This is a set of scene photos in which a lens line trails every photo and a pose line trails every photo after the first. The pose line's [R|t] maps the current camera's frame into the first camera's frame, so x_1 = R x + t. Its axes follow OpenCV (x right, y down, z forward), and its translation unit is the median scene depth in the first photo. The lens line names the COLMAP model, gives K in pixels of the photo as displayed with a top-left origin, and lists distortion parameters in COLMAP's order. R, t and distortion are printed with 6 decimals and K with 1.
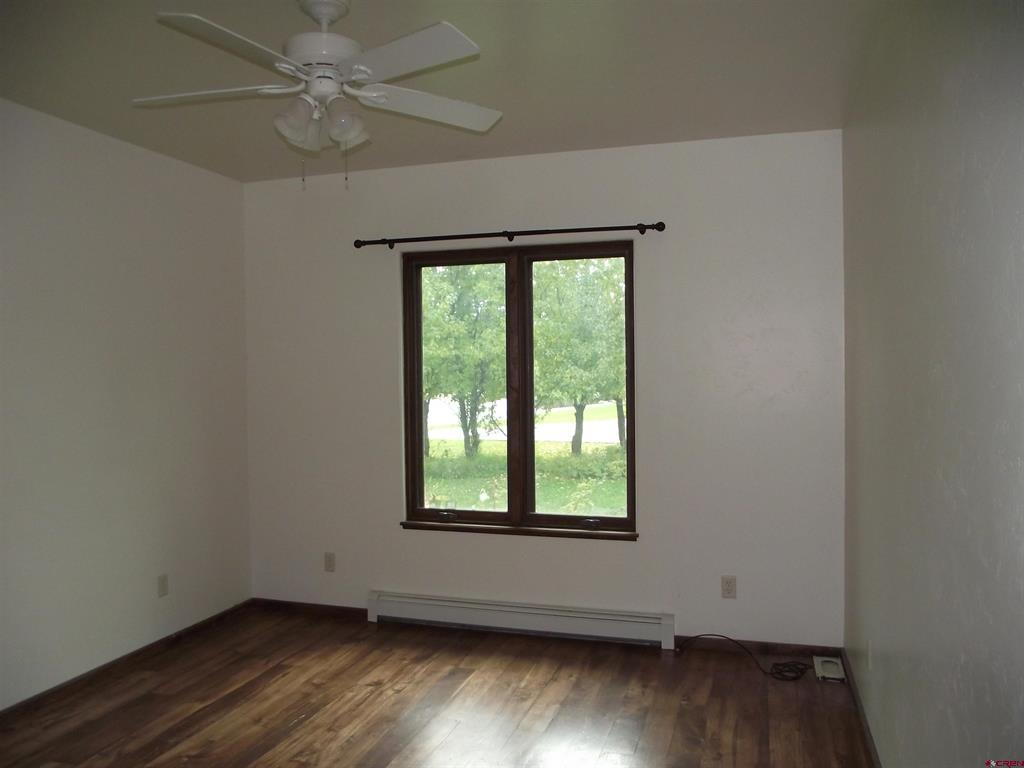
lens RADIAL K [[802.1, 0, 510.8], [0, 802.1, 399.7], [0, 0, 1]] dist [-0.049740, 0.000271]
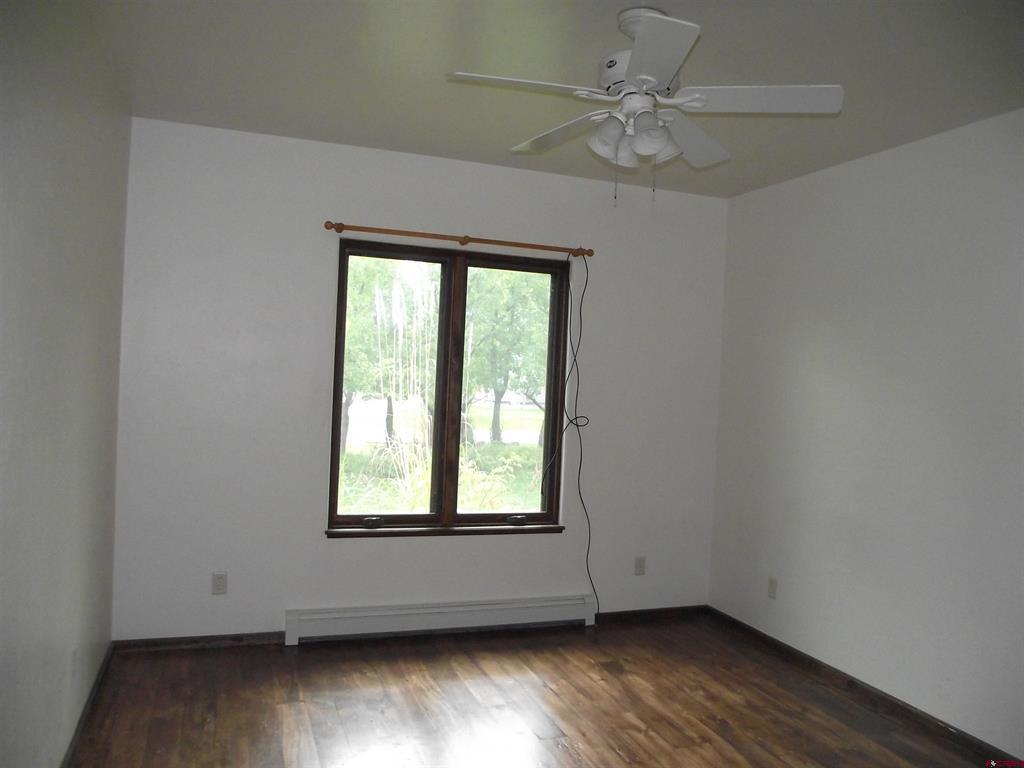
lens RADIAL K [[808.5, 0, 513.1], [0, 808.5, 378.5], [0, 0, 1]] dist [-0.088559, 0.068211]
pose [[0.787028, 0.044428, 0.615316, -0.552093], [-0.035114, 0.999013, -0.027220, -0.003575], [-0.615918, -0.000183, 0.787811, 0.150849]]
